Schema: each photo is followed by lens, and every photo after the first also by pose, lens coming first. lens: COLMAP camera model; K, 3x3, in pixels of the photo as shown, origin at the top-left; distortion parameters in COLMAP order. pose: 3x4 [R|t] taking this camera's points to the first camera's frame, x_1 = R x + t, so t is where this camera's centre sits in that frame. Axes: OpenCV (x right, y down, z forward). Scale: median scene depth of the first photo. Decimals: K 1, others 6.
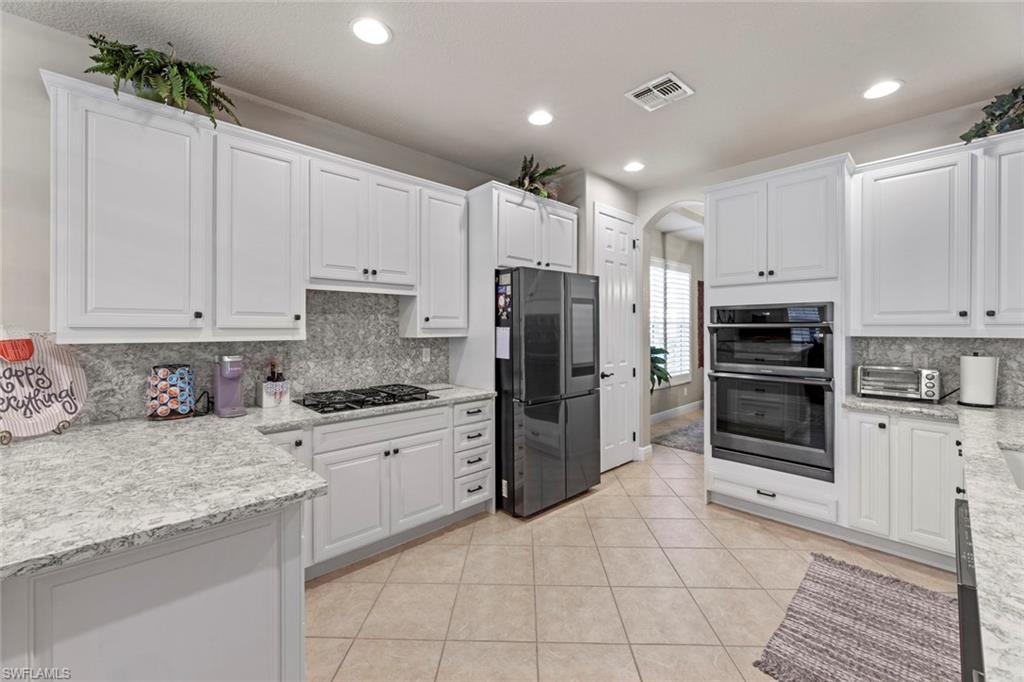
lens RADIAL K [[411.5, 0, 509.1], [0, 411.5, 327.4], [0, 0, 1]] dist [0.000216, 0.000150]
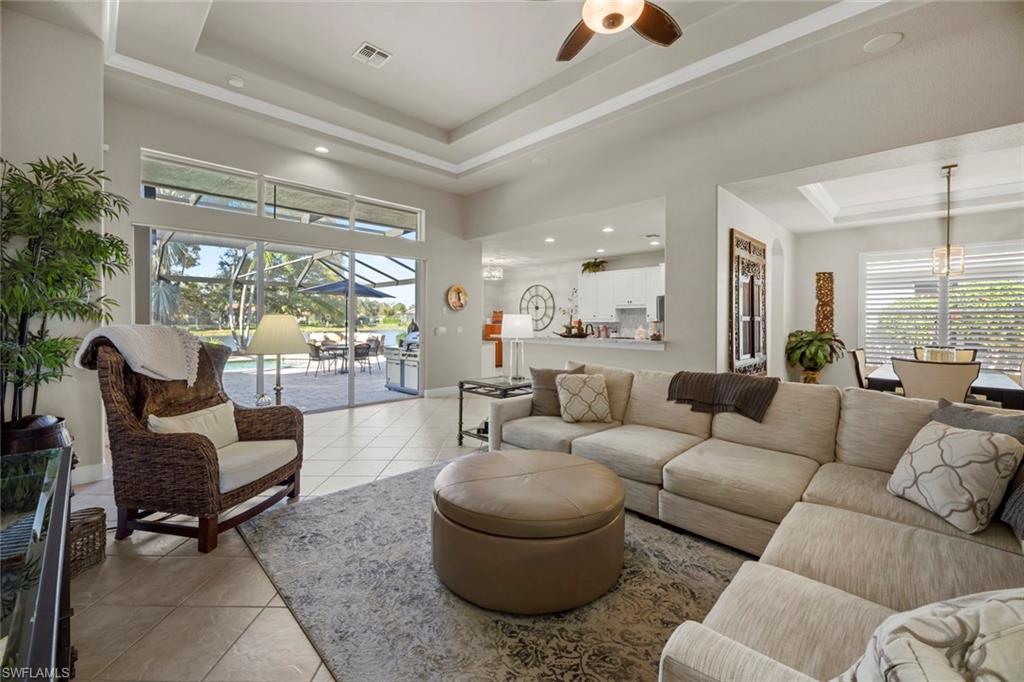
lens RADIAL K [[416.5, 0, 512.8], [0, 416.5, 324.0], [0, 0, 1]] dist [0.000148, -0.000863]
pose [[0.032901, 0.007565, -0.999430, 3.069907], [-0.003742, 0.999965, 0.007445, 0.022677], [0.999452, 0.003495, 0.032928, -0.057873]]
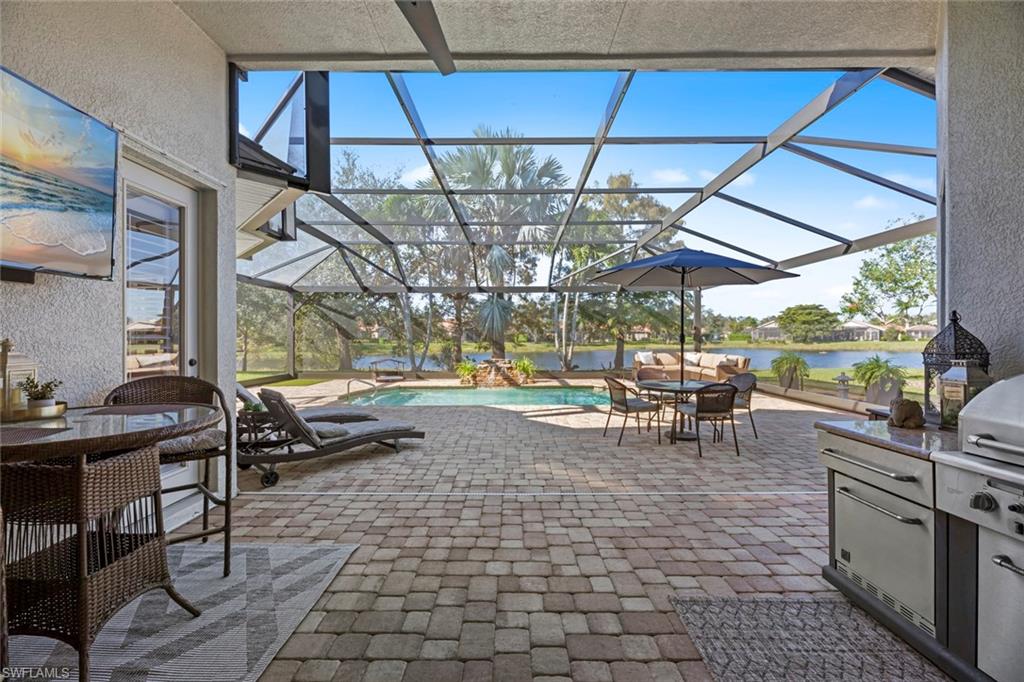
lens RADIAL K [[412.0, 0, 510.0], [0, 412.0, 338.6], [0, 0, 1]] dist [-0.004925, -0.000594]
pose [[-0.685533, 0.002840, -0.728036, 0.784091], [0.002246, 0.999996, 0.001786, 0.056693], [0.728038, -0.000411, -0.685536, -0.854079]]
